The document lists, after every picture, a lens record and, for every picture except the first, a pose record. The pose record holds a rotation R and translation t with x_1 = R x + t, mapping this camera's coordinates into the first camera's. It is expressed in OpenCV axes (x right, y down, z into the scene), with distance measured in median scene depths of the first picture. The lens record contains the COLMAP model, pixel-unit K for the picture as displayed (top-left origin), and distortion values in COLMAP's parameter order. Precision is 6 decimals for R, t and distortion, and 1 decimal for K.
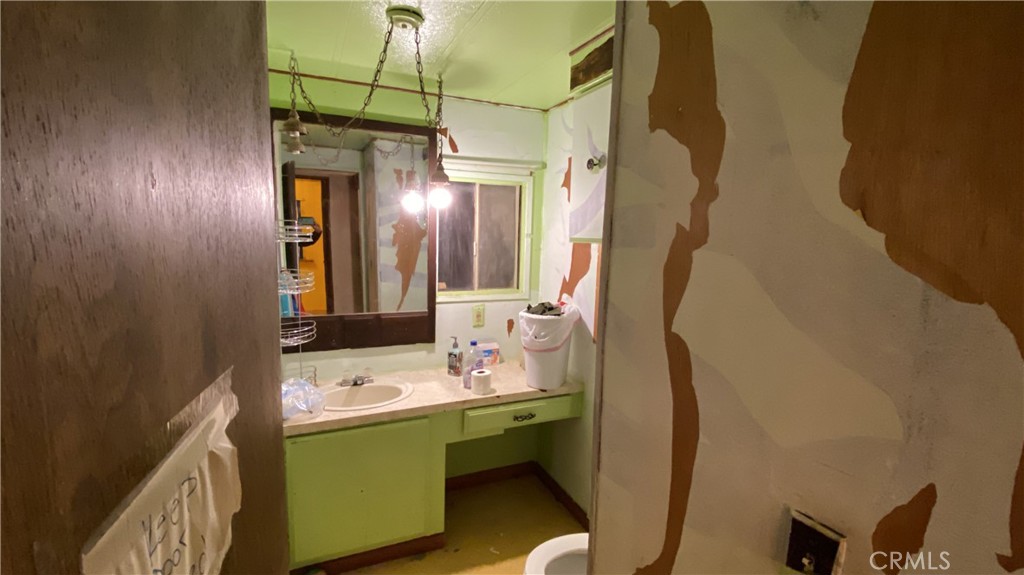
lens RADIAL K [[467.2, 0, 516.5], [0, 467.2, 290.4], [0, 0, 1]] dist [0.019758, -0.024573]
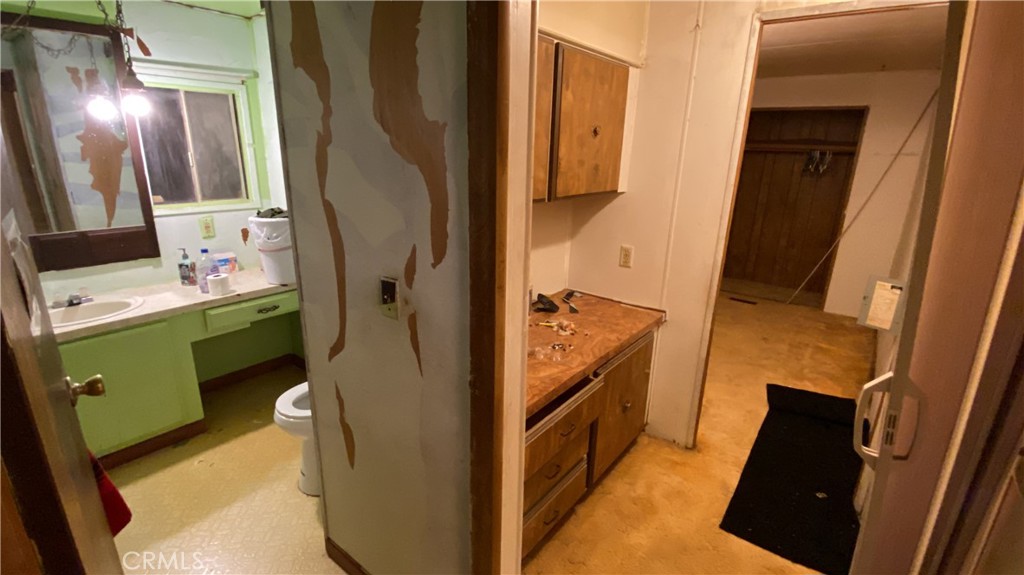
lens RADIAL K [[467.2, 0, 516.5], [0, 467.2, 290.4], [0, 0, 1]] dist [0.019758, -0.024573]
pose [[0.884908, -0.141290, 0.443818, 0.045871], [0.061582, 0.980006, 0.189199, 0.041015], [-0.461676, -0.140093, 0.875916, -0.249262]]
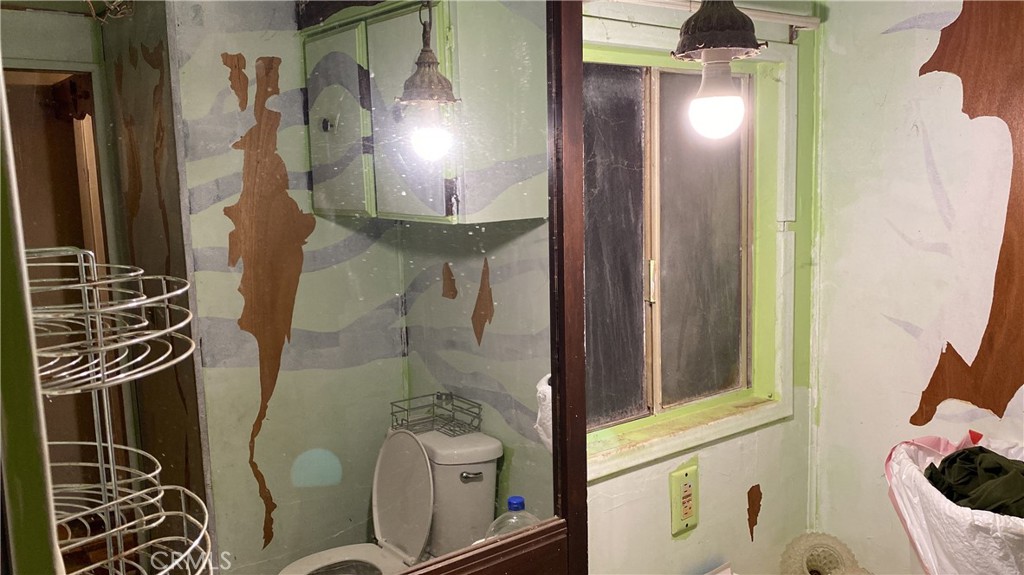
lens RADIAL K [[835.4, 0, 512.0], [0, 835.4, 287.5], [0, 0, 1]] dist [-0.001574, -0.001138]
pose [[0.970868, -0.083559, 0.224573, -0.333138], [0.084941, 0.996380, 0.003520, -0.103987], [-0.224054, 0.015658, 0.974451, 0.531168]]
